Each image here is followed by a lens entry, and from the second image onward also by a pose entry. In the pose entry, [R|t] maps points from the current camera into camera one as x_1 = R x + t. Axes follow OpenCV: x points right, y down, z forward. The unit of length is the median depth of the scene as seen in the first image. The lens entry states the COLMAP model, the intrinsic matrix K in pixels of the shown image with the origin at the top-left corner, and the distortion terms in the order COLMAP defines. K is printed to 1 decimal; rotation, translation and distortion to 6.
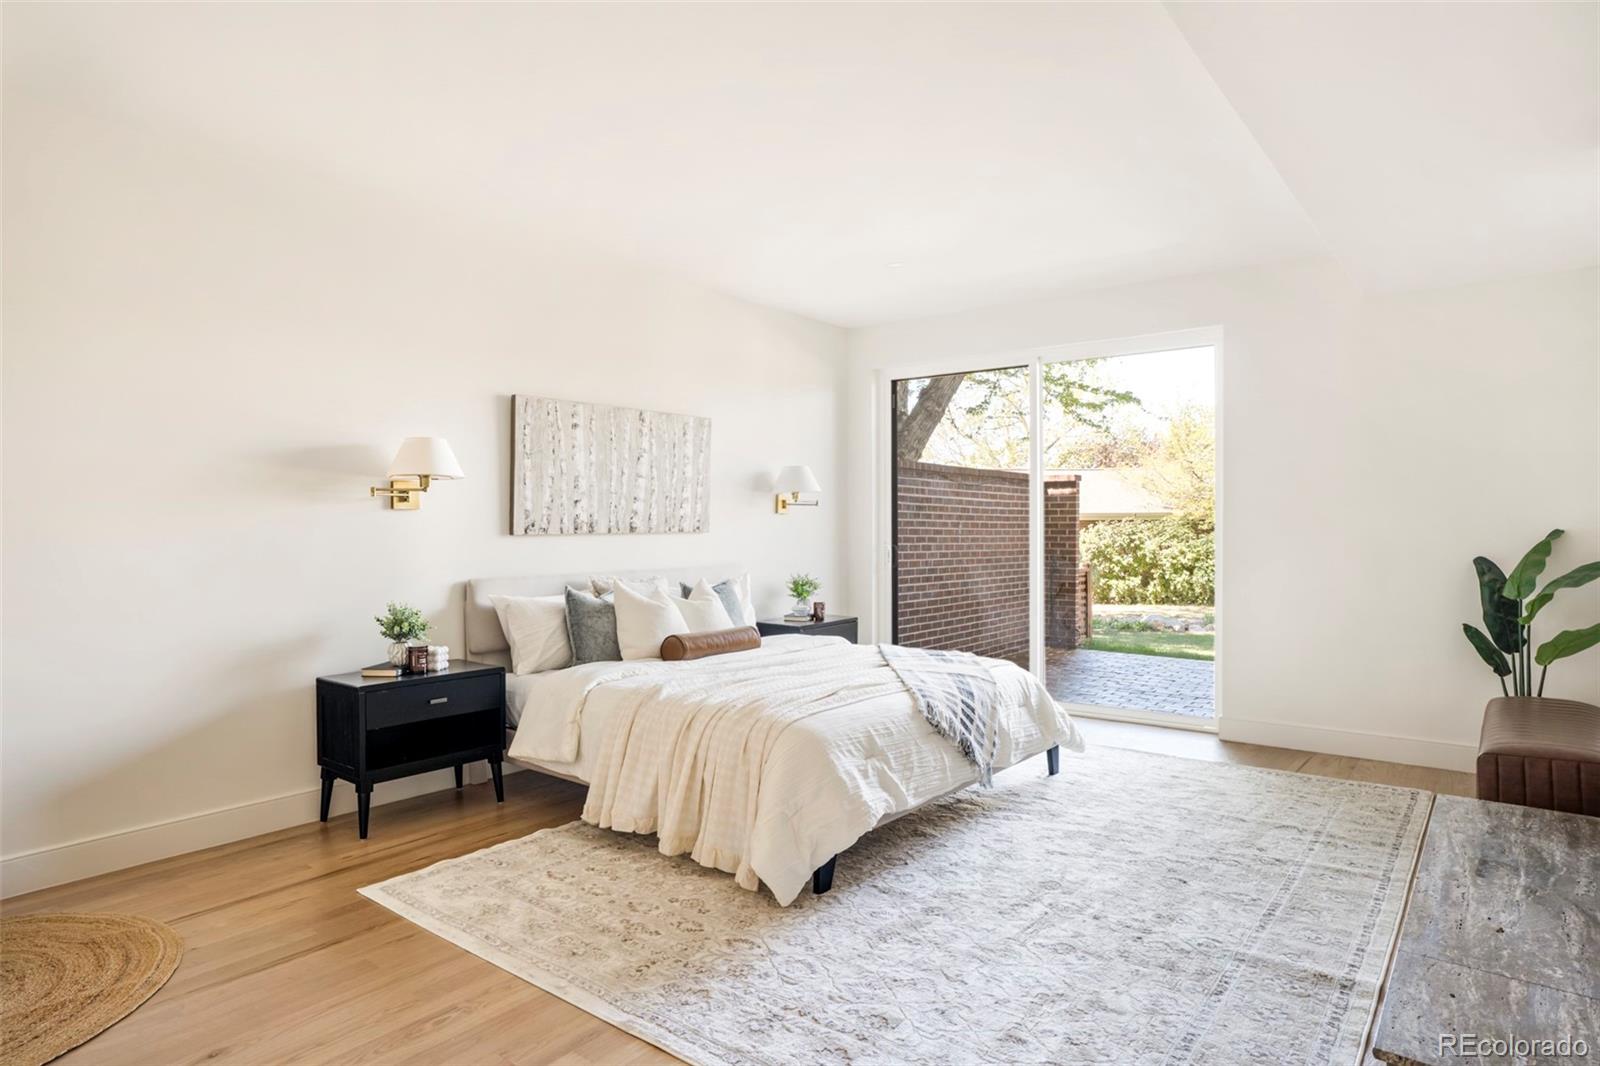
lens RADIAL K [[900.7, 0, 800.0], [0, 900.7, 533.0], [0, 0, 1]] dist [-0.031993, 0.029315]
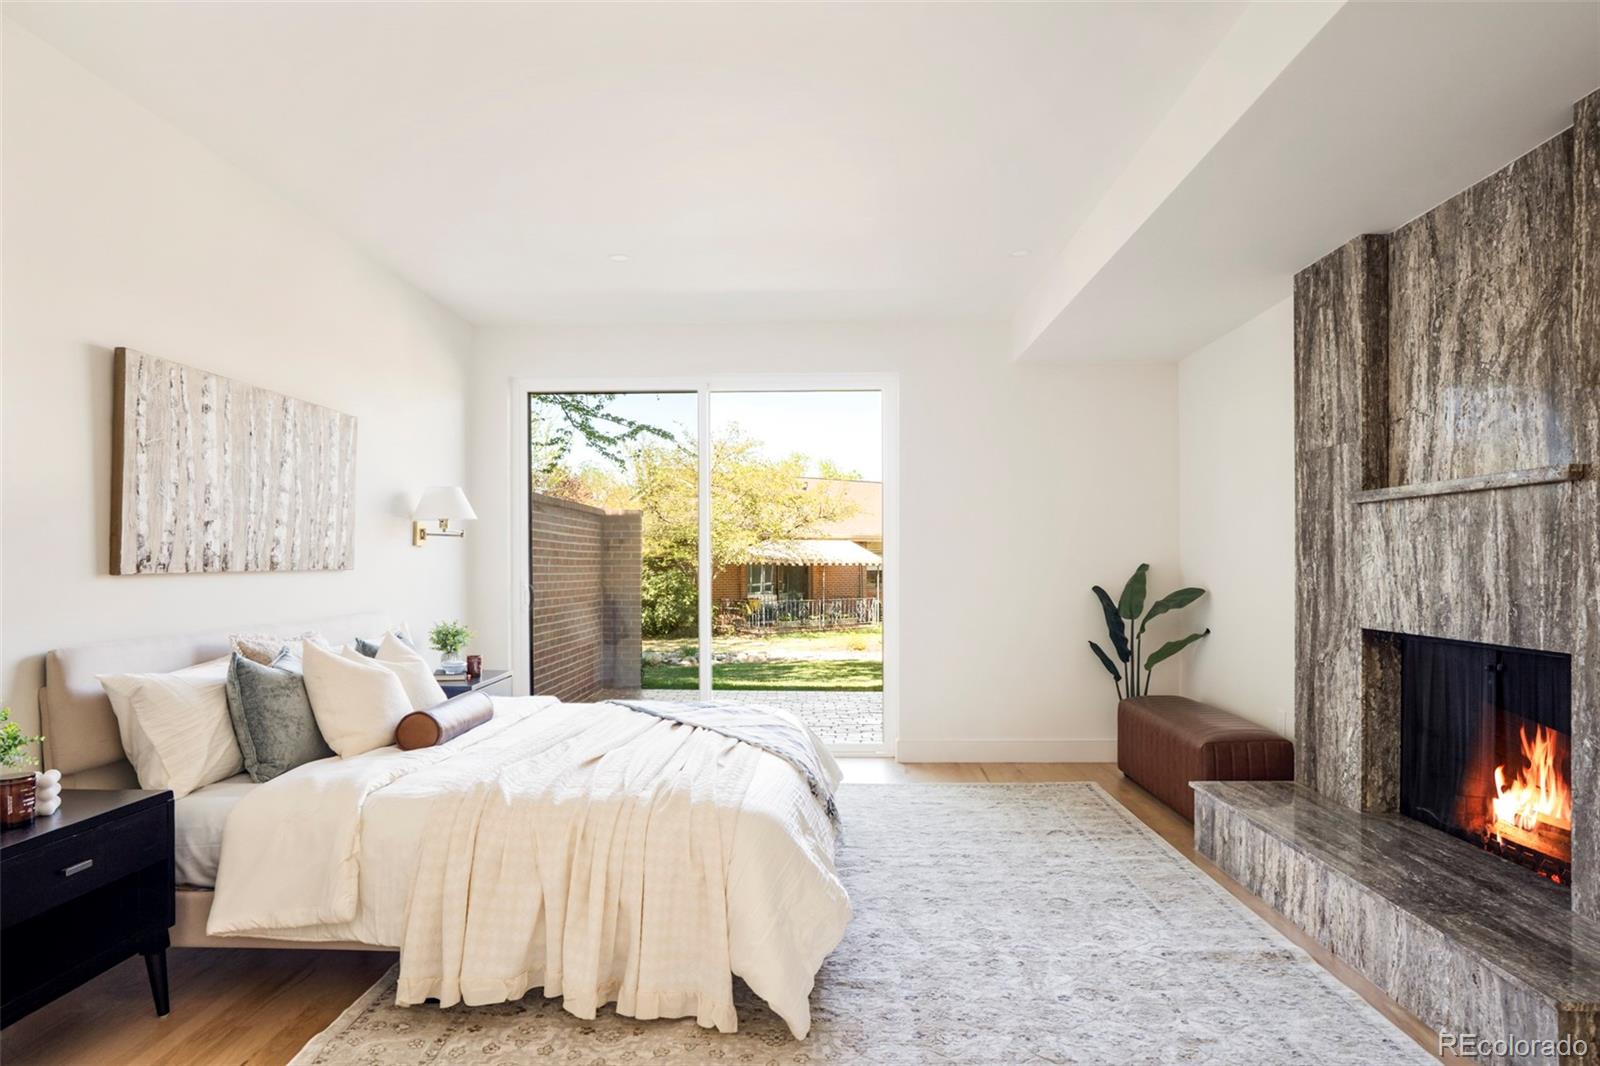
lens RADIAL K [[916.5, 0, 799.6], [0, 916.5, 564.4], [0, 0, 1]] dist [-0.033534, 0.030028]
pose [[0.806580, -0.000614, 0.591125, -0.307821], [0.004899, 0.999972, -0.005646, 0.000964], [-0.591105, 0.007450, 0.806560, 0.217596]]
